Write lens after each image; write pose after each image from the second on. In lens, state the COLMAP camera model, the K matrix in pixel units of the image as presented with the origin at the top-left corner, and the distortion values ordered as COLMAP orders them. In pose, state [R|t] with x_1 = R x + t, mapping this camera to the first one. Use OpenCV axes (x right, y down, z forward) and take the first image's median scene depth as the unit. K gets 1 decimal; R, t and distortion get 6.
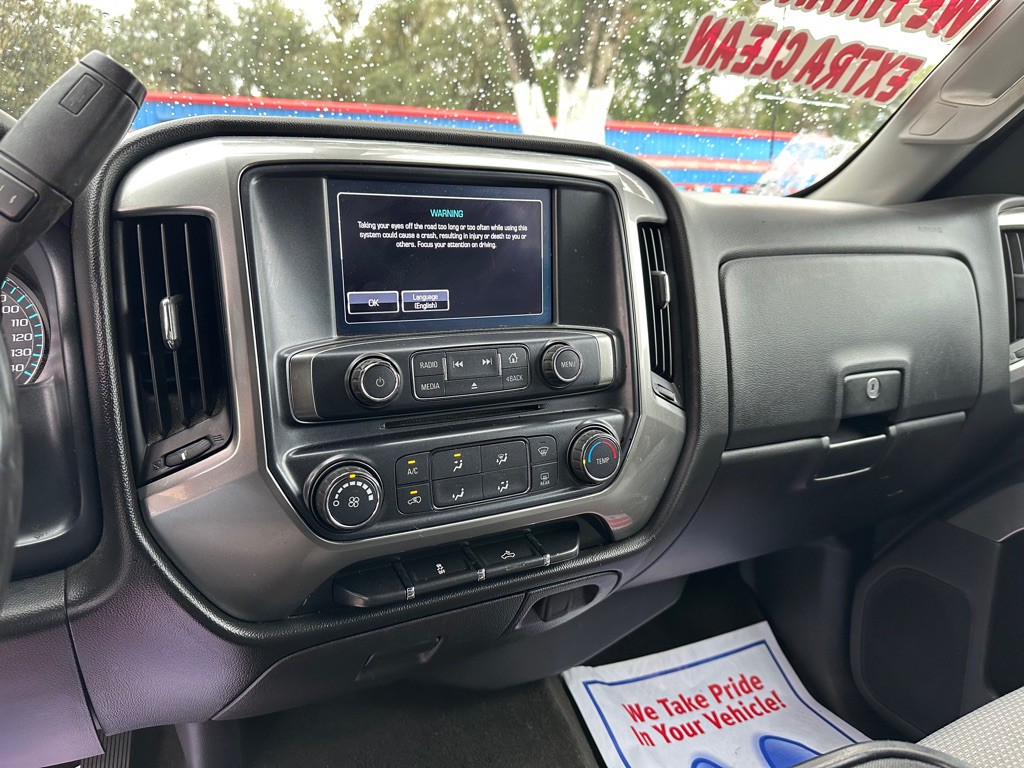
lens RADIAL K [[716.4, 0, 516.8], [0, 716.4, 386.0], [0, 0, 1]] dist [0.061974, -0.083487]
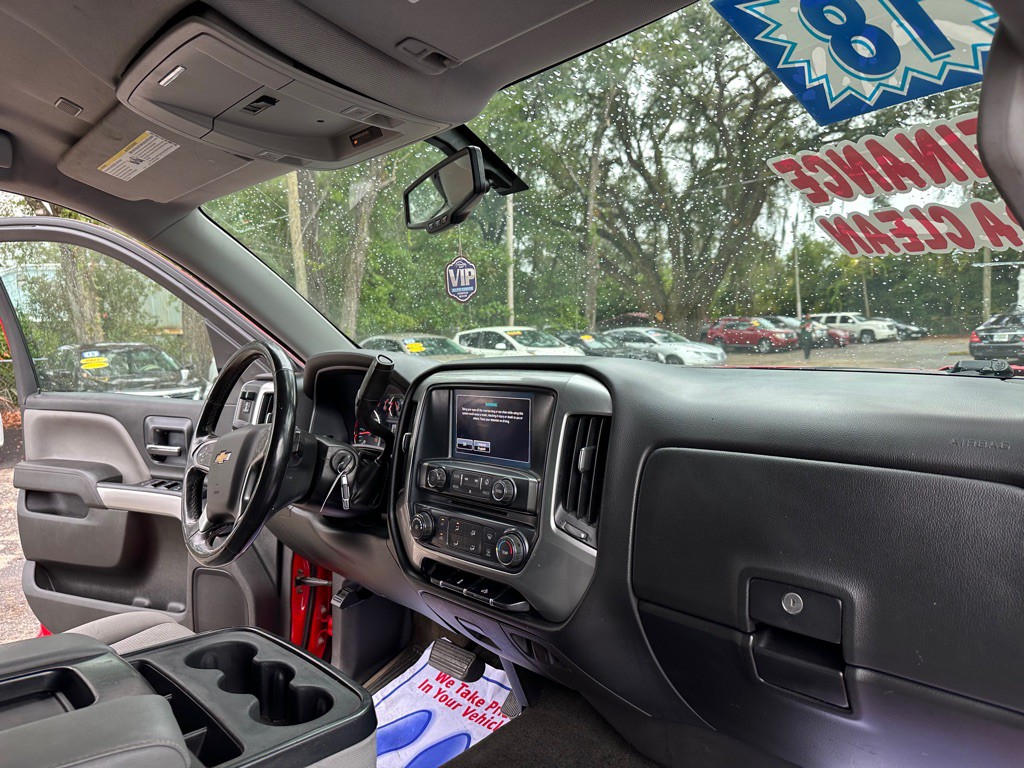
lens RADIAL K [[732.8, 0, 512.0], [0, 732.8, 384.0], [0, 0, 1]] dist [-0.009159, -0.007072]
pose [[0.261011, 0.035177, -0.964695, 1.882933], [-0.175036, 0.984495, -0.011459, -0.283313], [0.949334, 0.171848, 0.263121, 0.509223]]
